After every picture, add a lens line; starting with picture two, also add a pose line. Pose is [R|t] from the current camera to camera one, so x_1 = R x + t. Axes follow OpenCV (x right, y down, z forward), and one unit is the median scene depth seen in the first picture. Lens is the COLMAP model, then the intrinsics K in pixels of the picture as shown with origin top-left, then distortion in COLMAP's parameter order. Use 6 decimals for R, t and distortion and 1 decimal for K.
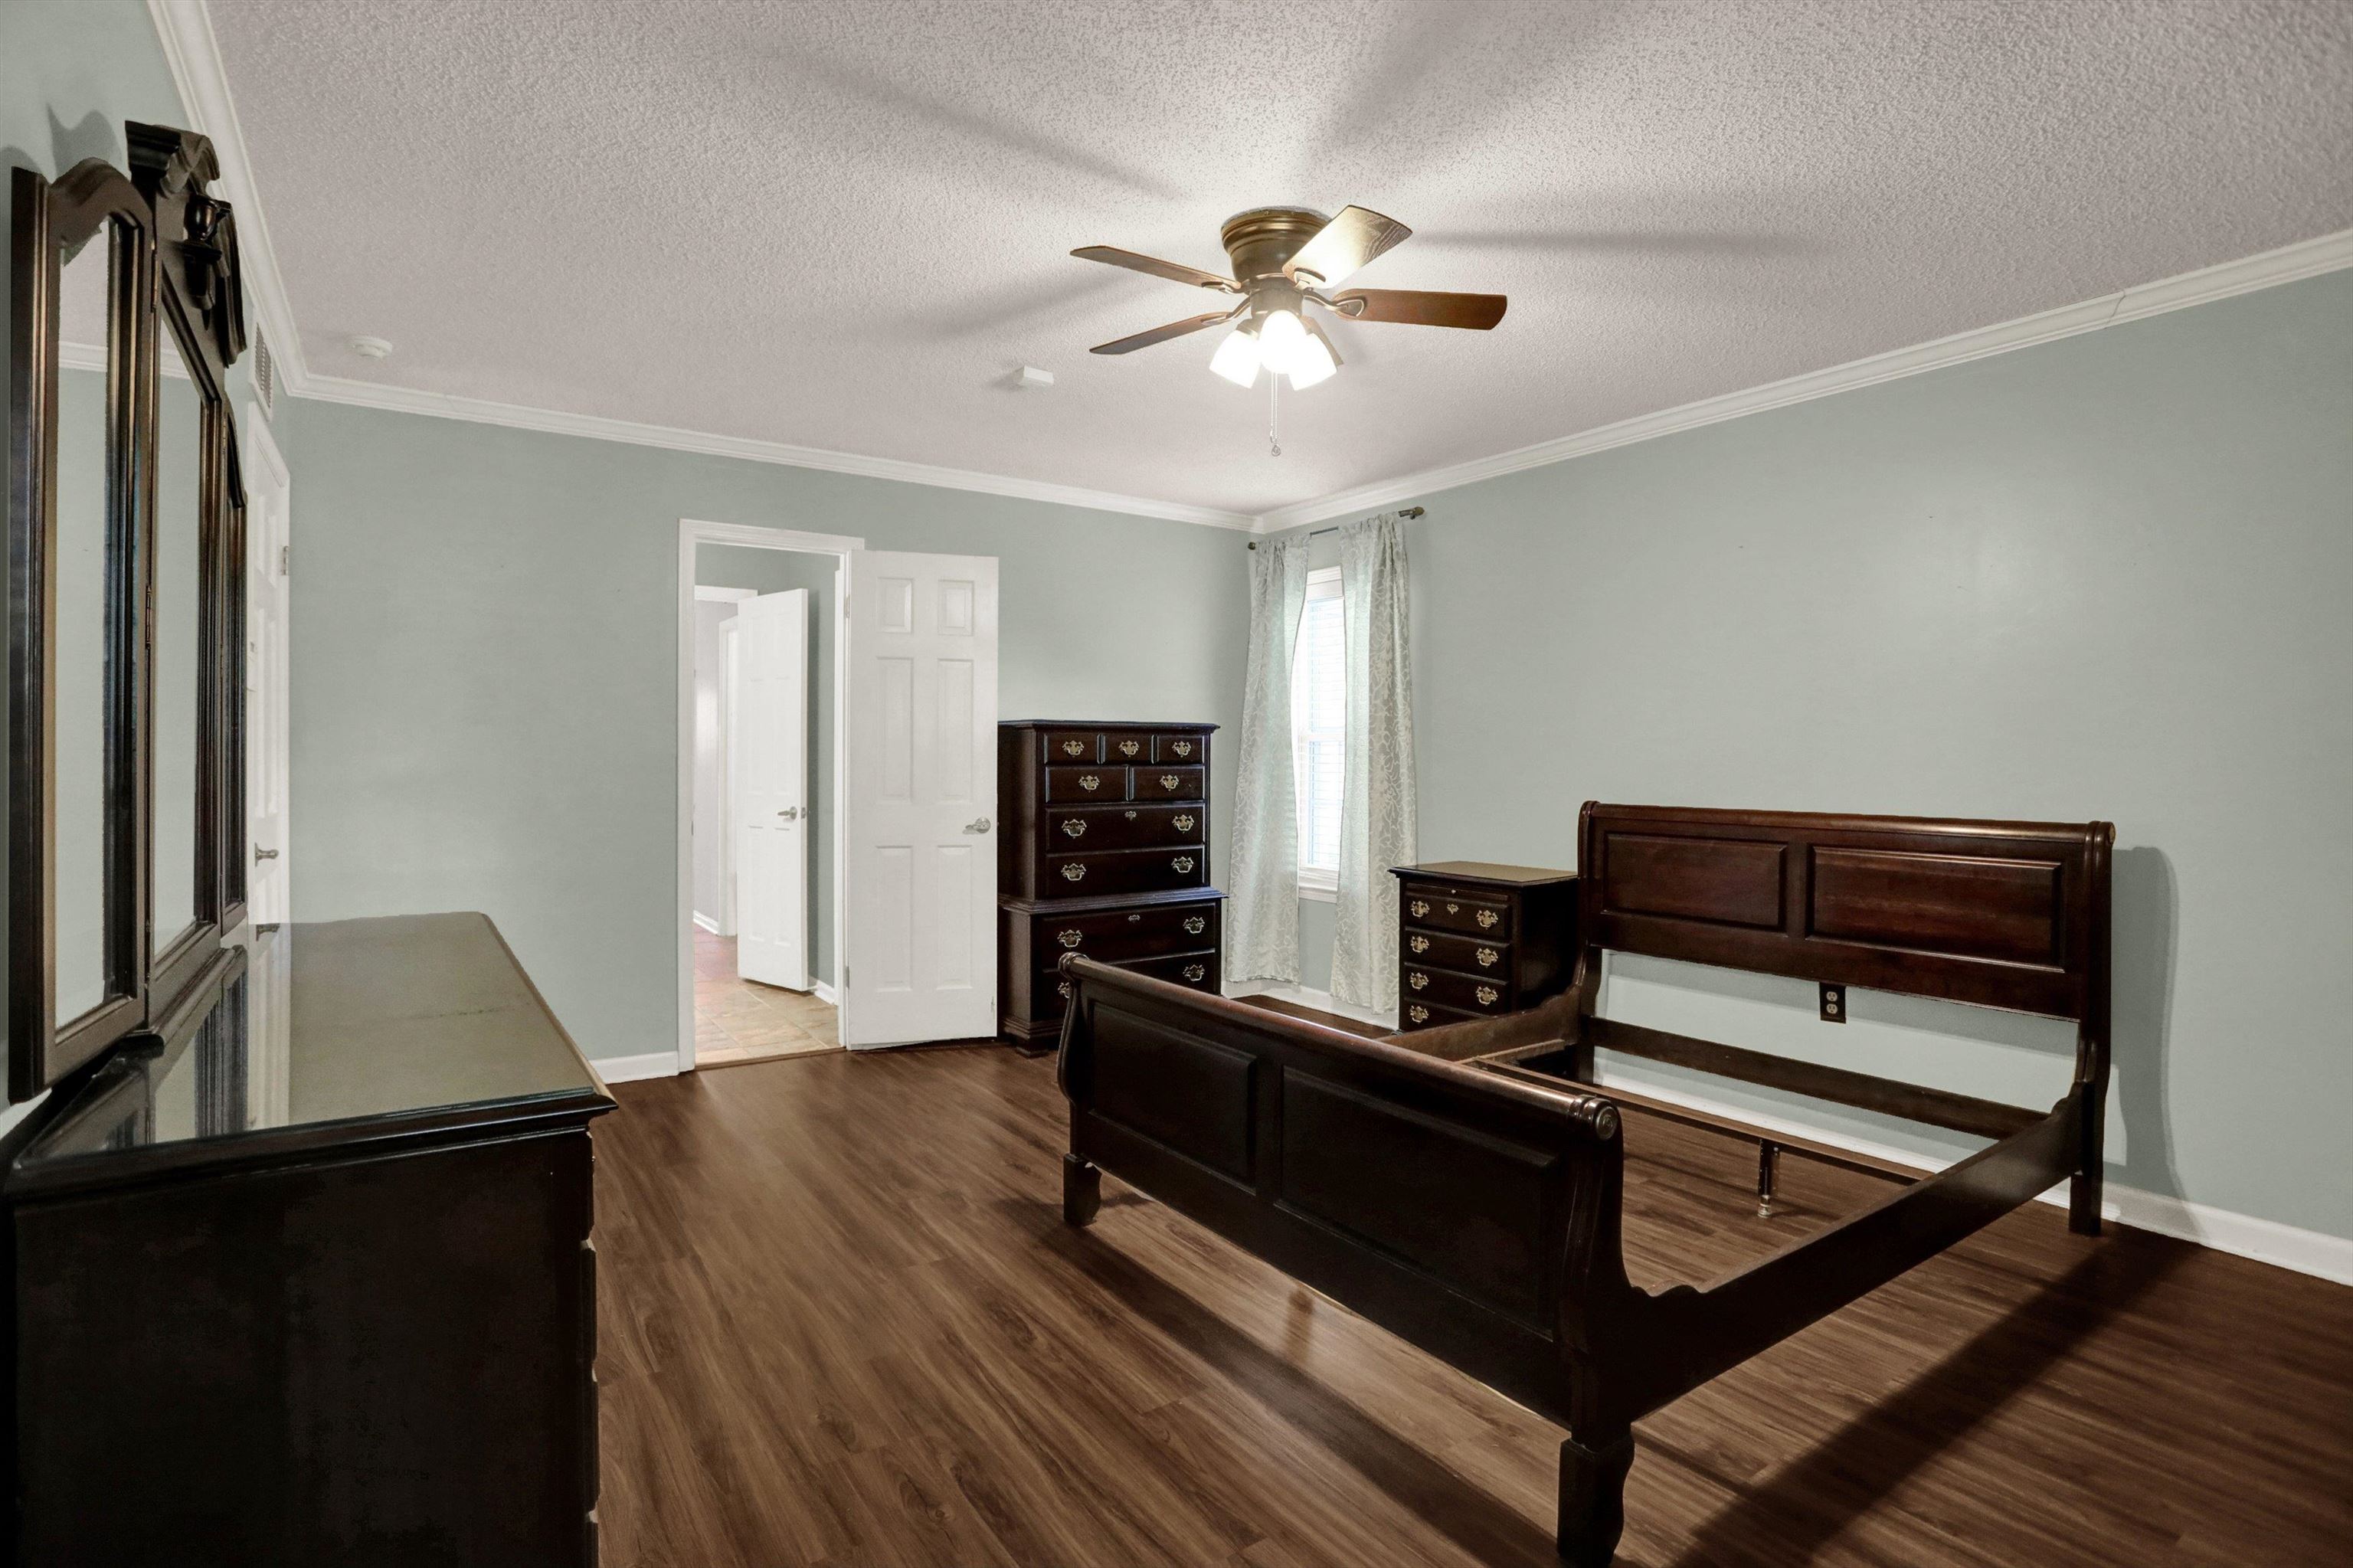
lens RADIAL K [[1140.7, 0, 1164.3], [0, 1140.7, 787.5], [0, 0, 1]] dist [-0.060726, 0.024786]
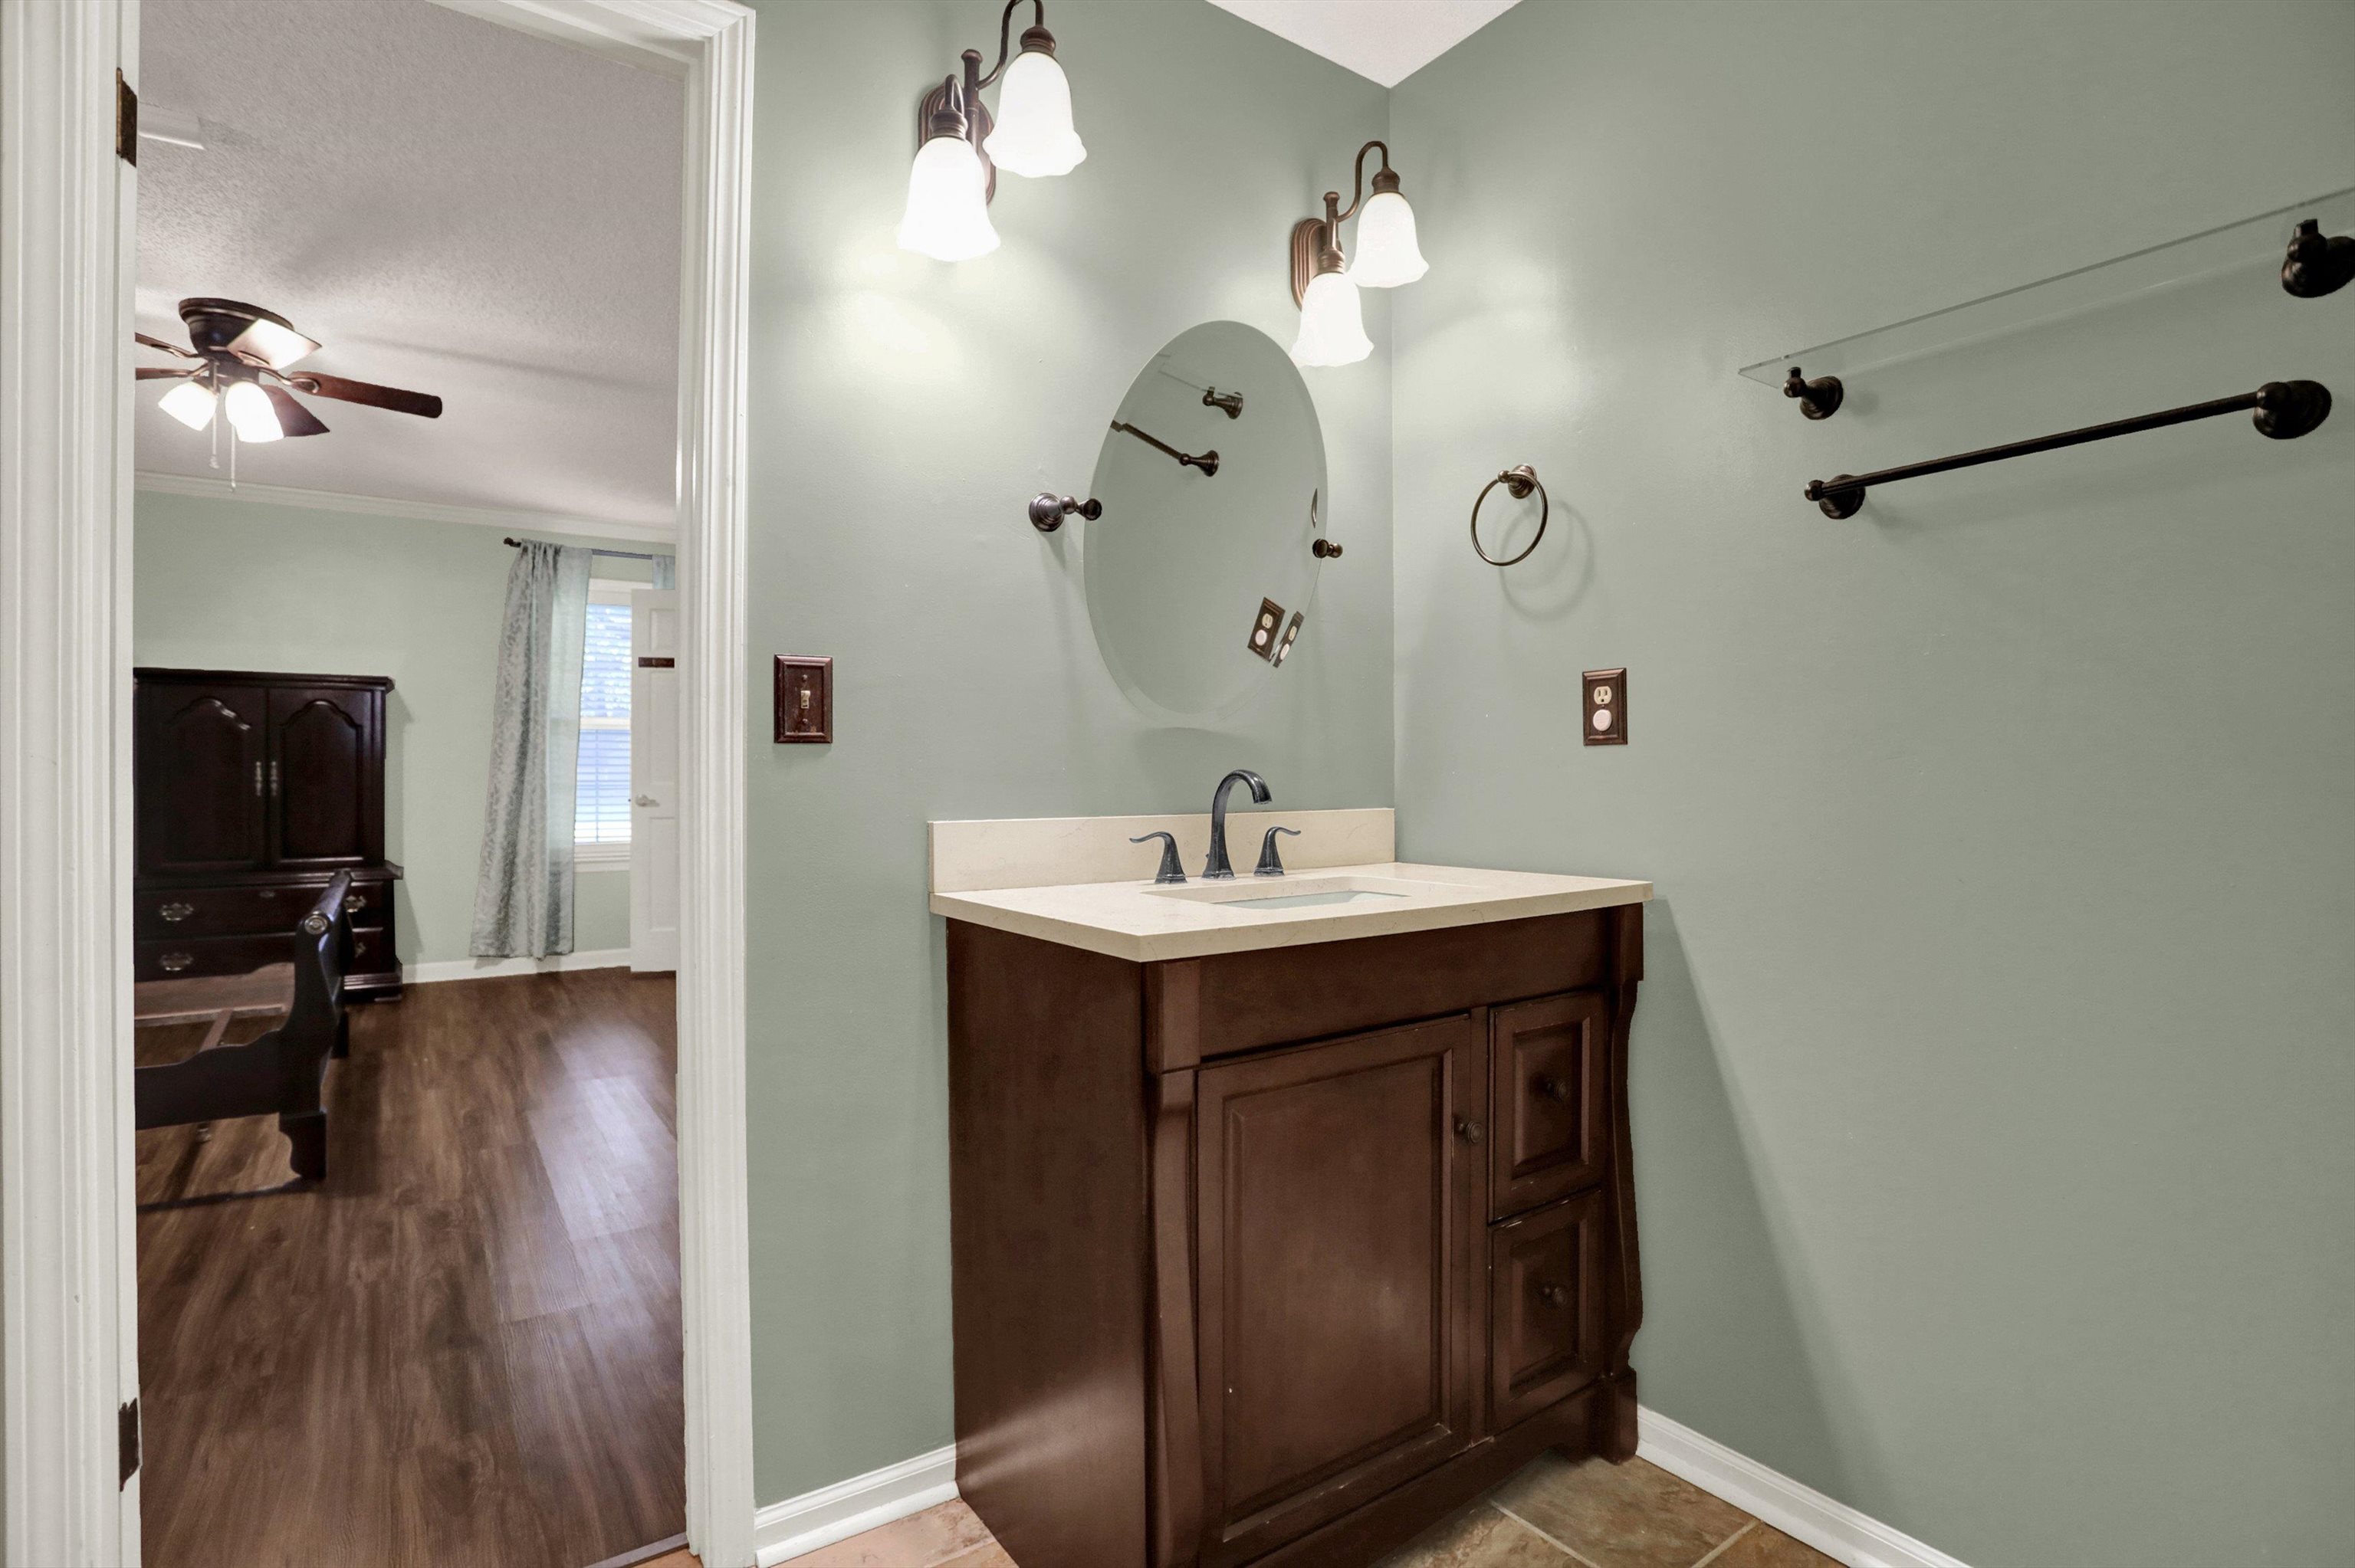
lens RADIAL K [[1141.5, 0, 1174.9], [0, 1141.5, 774.0], [0, 0, 1]] dist [-0.060726, 0.024786]
pose [[-0.999760, -0.003031, -0.021705, -0.843006], [-0.003194, 0.999967, 0.007446, 0.004496], [0.021682, 0.007514, -0.999737, 2.032902]]
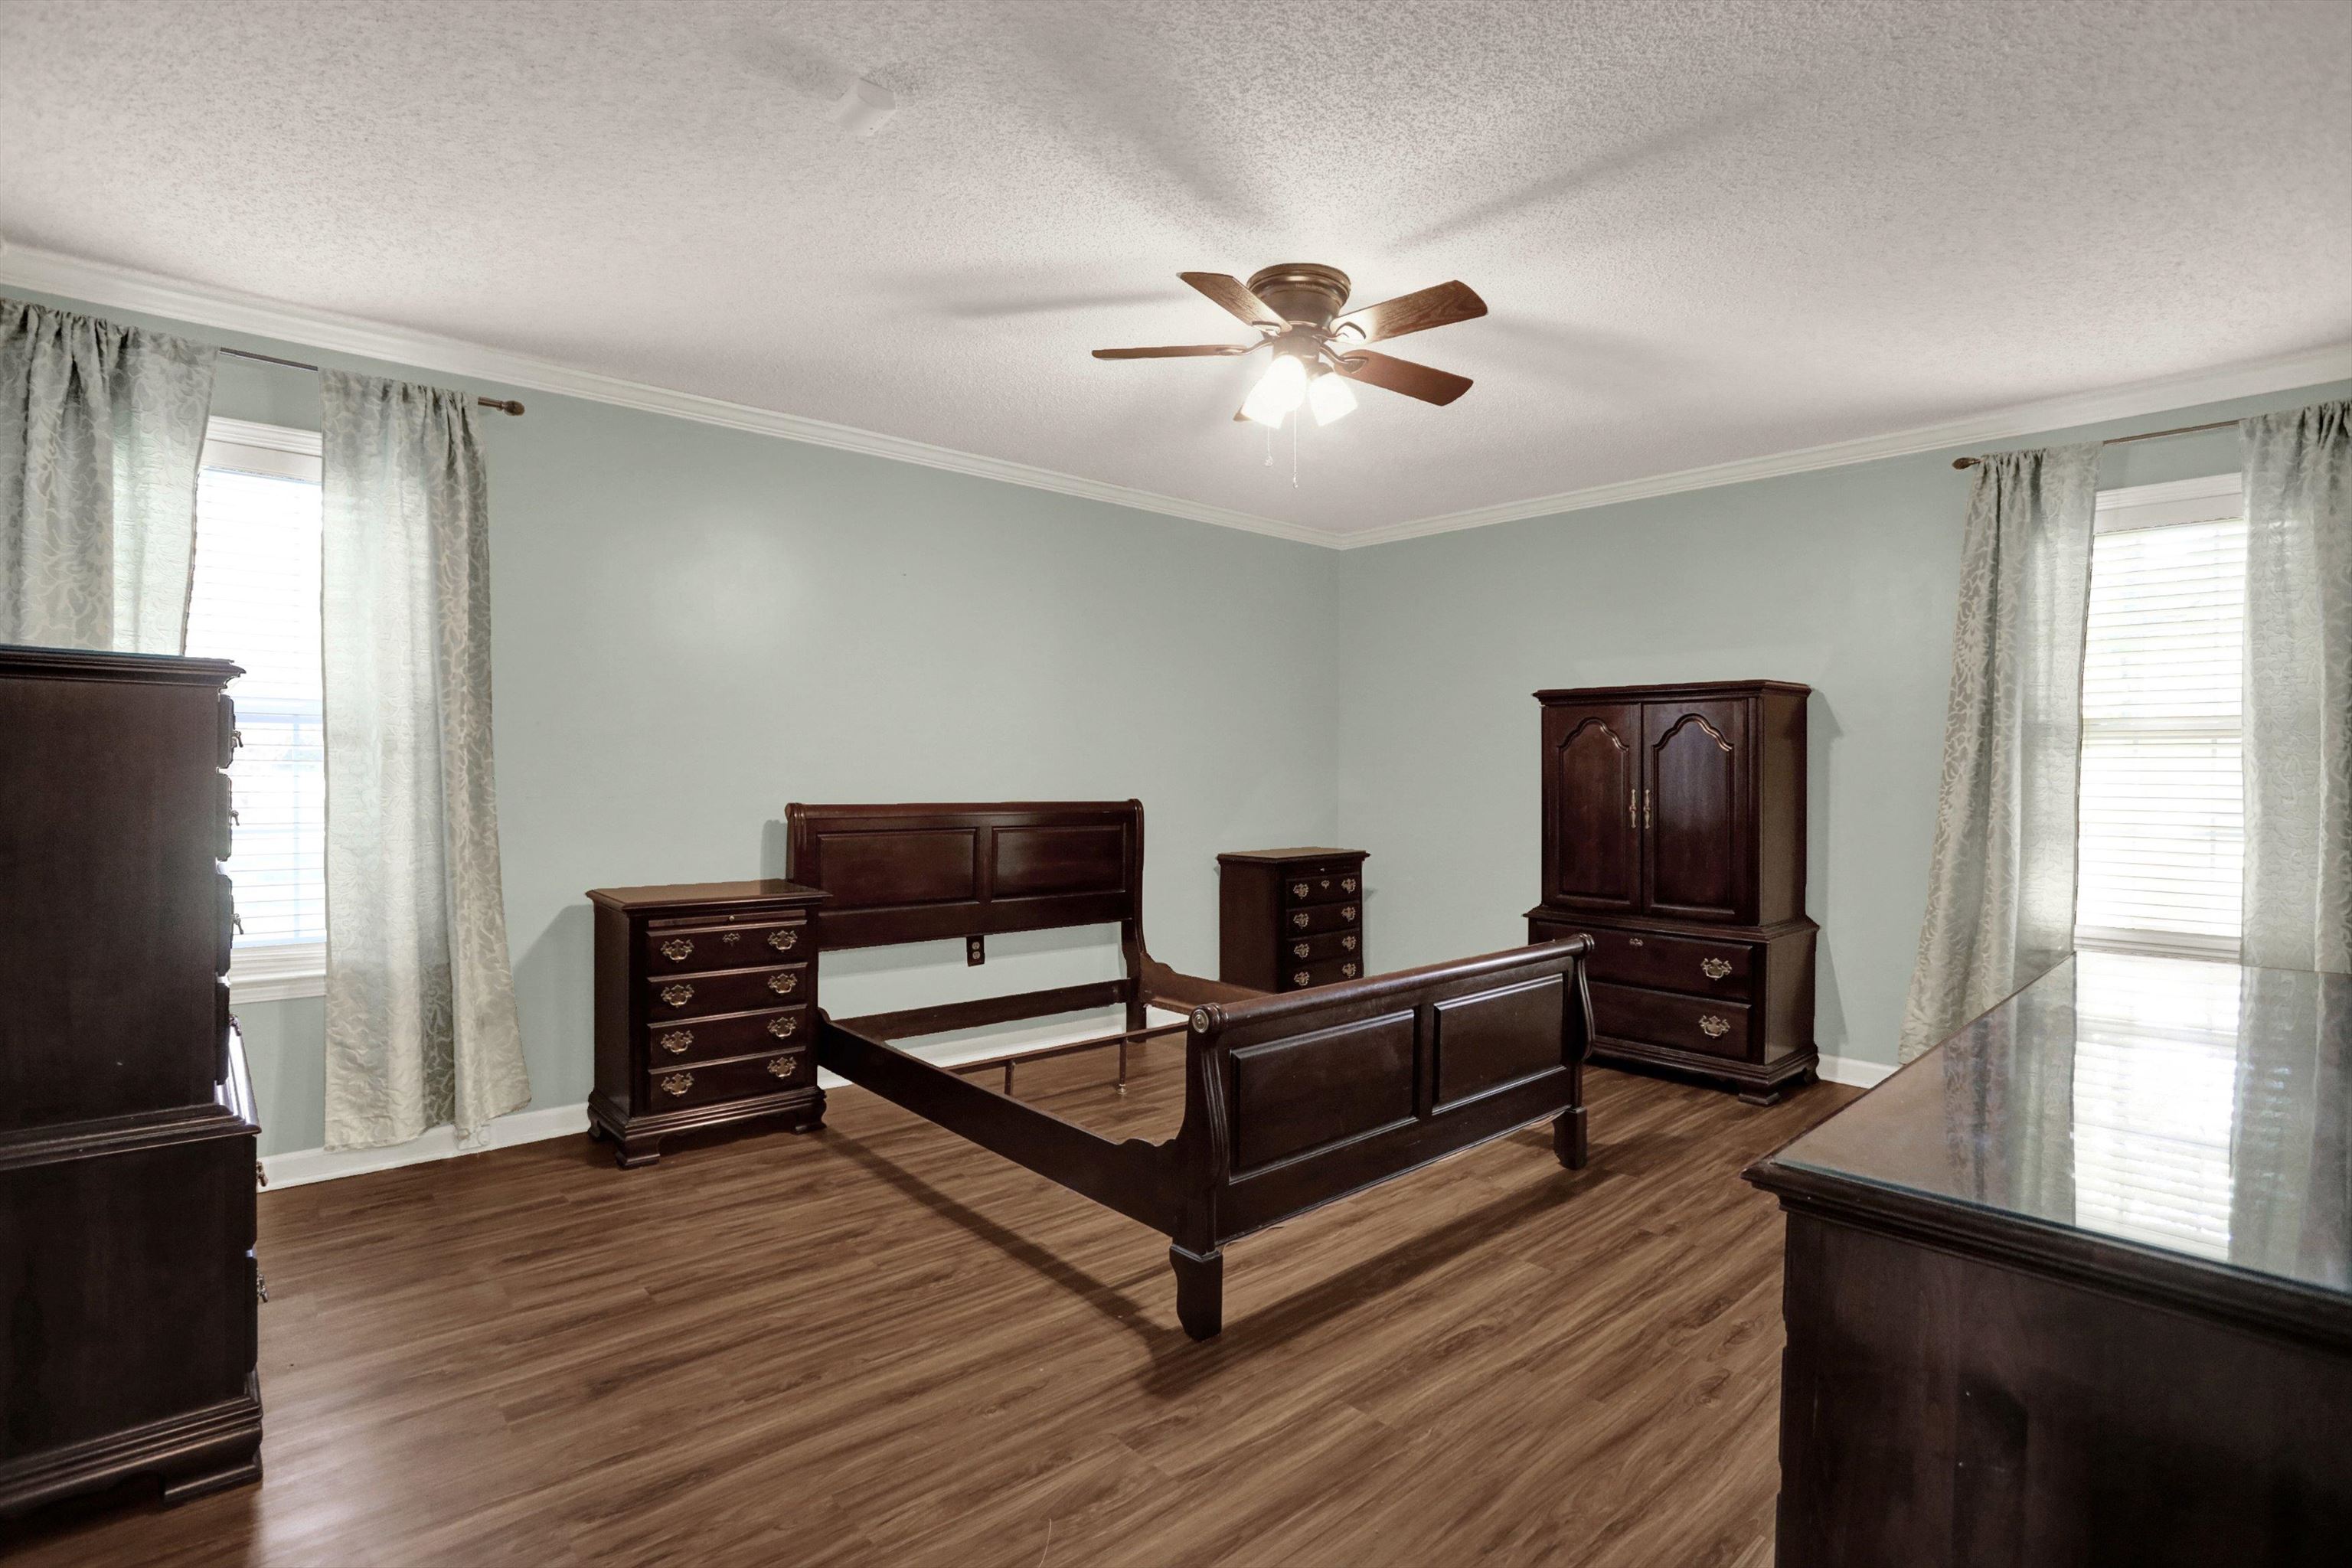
lens RADIAL K [[1140.2, 0, 1166.1], [0, 1140.2, 770.5], [0, 0, 1]] dist [-0.060726, 0.024786]
pose [[-0.145777, -0.006770, 0.989294, -0.880993], [-0.000919, 0.999977, 0.006707, -0.031516], [-0.989317, 0.000068, -0.145780, 1.147513]]
